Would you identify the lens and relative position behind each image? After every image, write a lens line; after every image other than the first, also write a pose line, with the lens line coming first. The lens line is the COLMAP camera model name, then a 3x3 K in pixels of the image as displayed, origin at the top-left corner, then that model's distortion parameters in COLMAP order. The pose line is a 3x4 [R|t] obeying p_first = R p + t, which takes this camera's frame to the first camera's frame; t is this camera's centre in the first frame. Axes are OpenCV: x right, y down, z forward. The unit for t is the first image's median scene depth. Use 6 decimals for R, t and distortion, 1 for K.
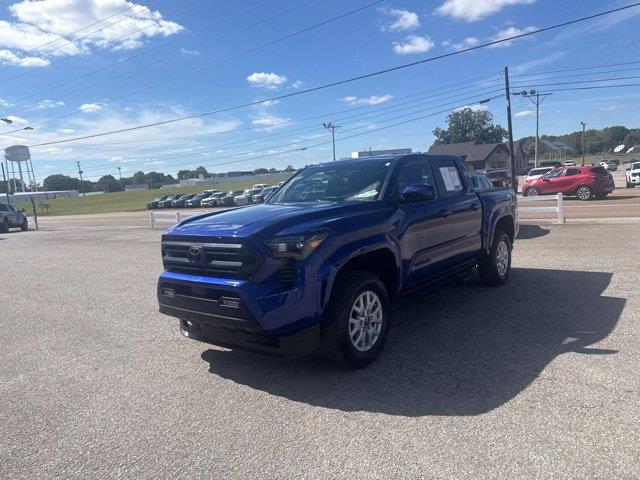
lens RADIAL K [[449.2, 0, 323.6], [0, 449.2, 239.5], [0, 0, 1]] dist [0.046108, -0.055373]
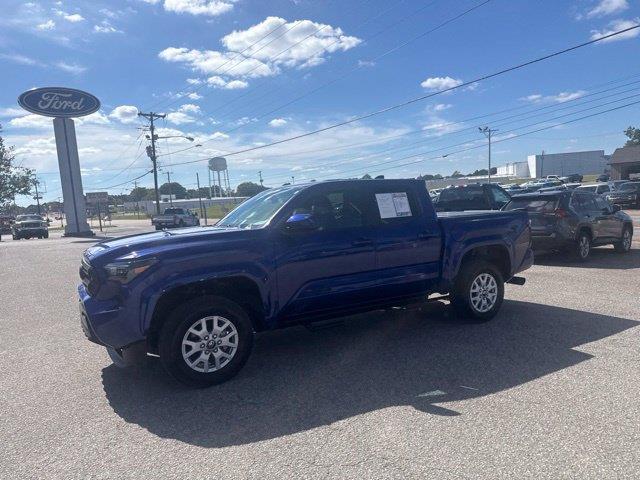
lens RADIAL K [[449.2, 0, 325.0], [0, 449.2, 244.4], [0, 0, 1]] dist [0.046108, -0.055373]
pose [[0.935159, 0.048020, -0.350958, 0.153658], [-0.049330, 0.998769, 0.005213, -0.015962], [0.350777, 0.012438, 0.936377, 0.019770]]
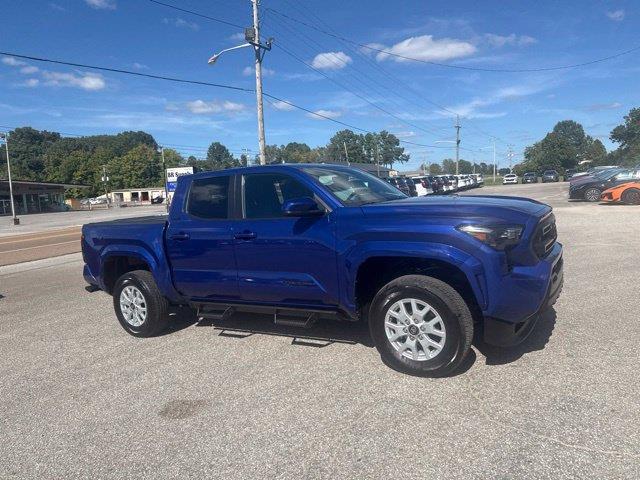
lens RADIAL K [[449.2, 0, 322.9], [0, 449.2, 239.8], [0, 0, 1]] dist [0.046108, -0.055373]
pose [[-0.110128, -0.038817, 0.993159, -0.266962], [0.200021, 0.977928, 0.060401, -0.024256], [-0.973583, 0.205305, -0.099933, 0.340420]]
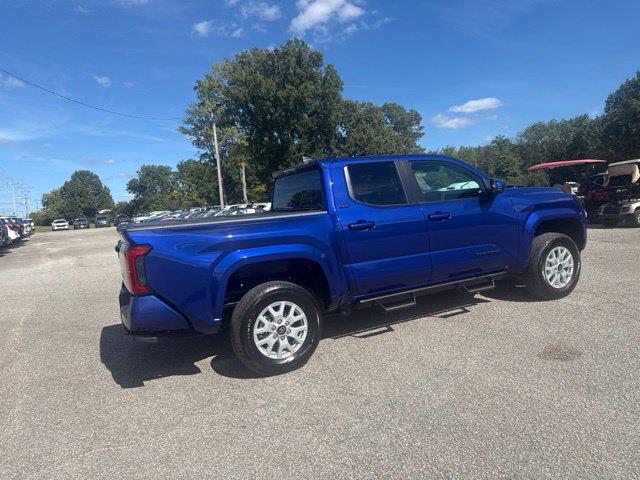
lens RADIAL K [[449.2, 0, 325.6], [0, 449.2, 241.7], [0, 0, 1]] dist [0.046108, -0.055373]
pose [[-0.892266, 0.094519, 0.441506, -0.063988], [0.185864, 0.968040, 0.168382, -0.063800], [-0.411480, 0.232302, -0.881317, 0.628263]]
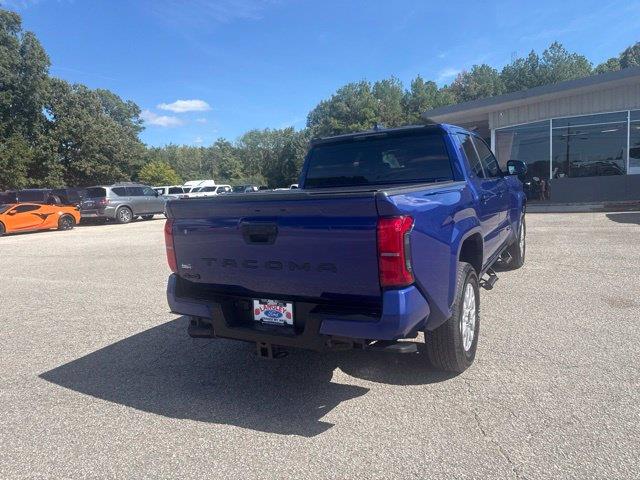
lens RADIAL K [[449.2, 0, 325.7], [0, 449.2, 246.8], [0, 0, 1]] dist [0.046108, -0.055373]
pose [[-0.978852, 0.141375, -0.147858, 0.145354], [0.098038, 0.958558, 0.267498, -0.073762], [0.179549, 0.247346, -0.952146, 0.615346]]
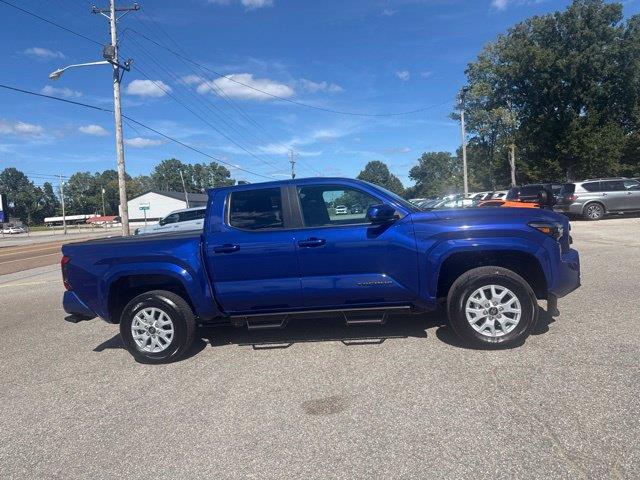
lens RADIAL K [[449.2, 0, 323.5], [0, 449.2, 241.3], [0, 0, 1]] dist [0.046108, -0.055373]
pose [[-0.470183, 0.036122, 0.881830, -0.246384], [0.213679, 0.974095, 0.074030, -0.039424], [-0.856312, 0.223236, -0.465721, 0.475994]]
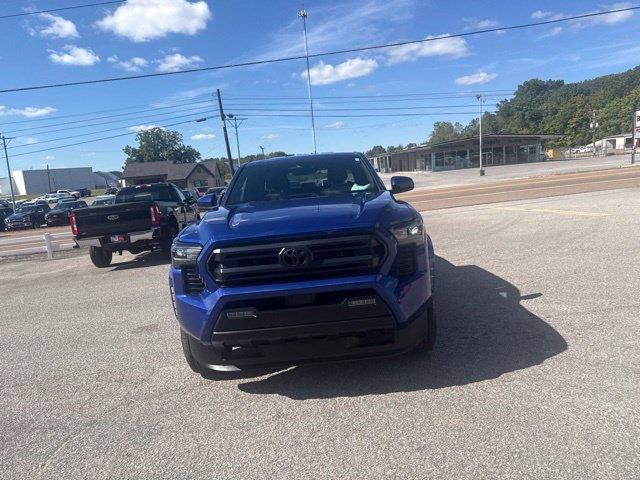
lens RADIAL K [[449.2, 0, 322.7], [0, 449.2, 240.2], [0, 0, 1]] dist [0.046108, -0.055373]
pose [[0.786687, -0.092415, 0.610395, -0.153276], [0.118069, 0.993004, -0.001826, 0.002358], [-0.605956, 0.073505, 0.792095, 0.066492]]
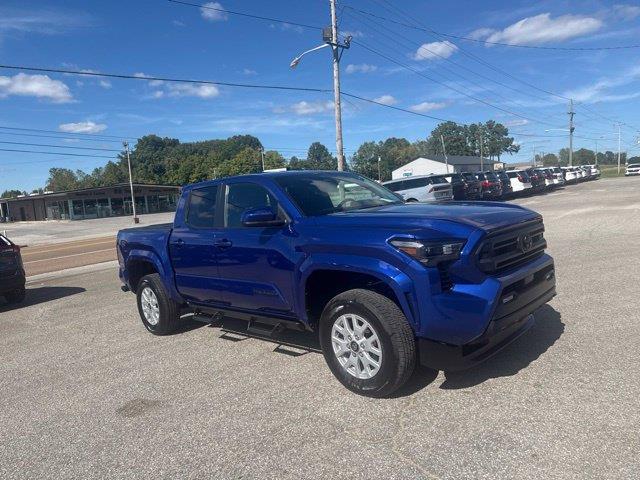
lens RADIAL K [[449.2, 0, 323.2], [0, 449.2, 246.4], [0, 0, 1]] dist [0.046108, -0.055373]
pose [[0.111993, -0.059860, 0.991904, -0.263215], [0.204913, 0.978122, 0.035892, -0.016128], [-0.972352, 0.199234, 0.121809, 0.268721]]
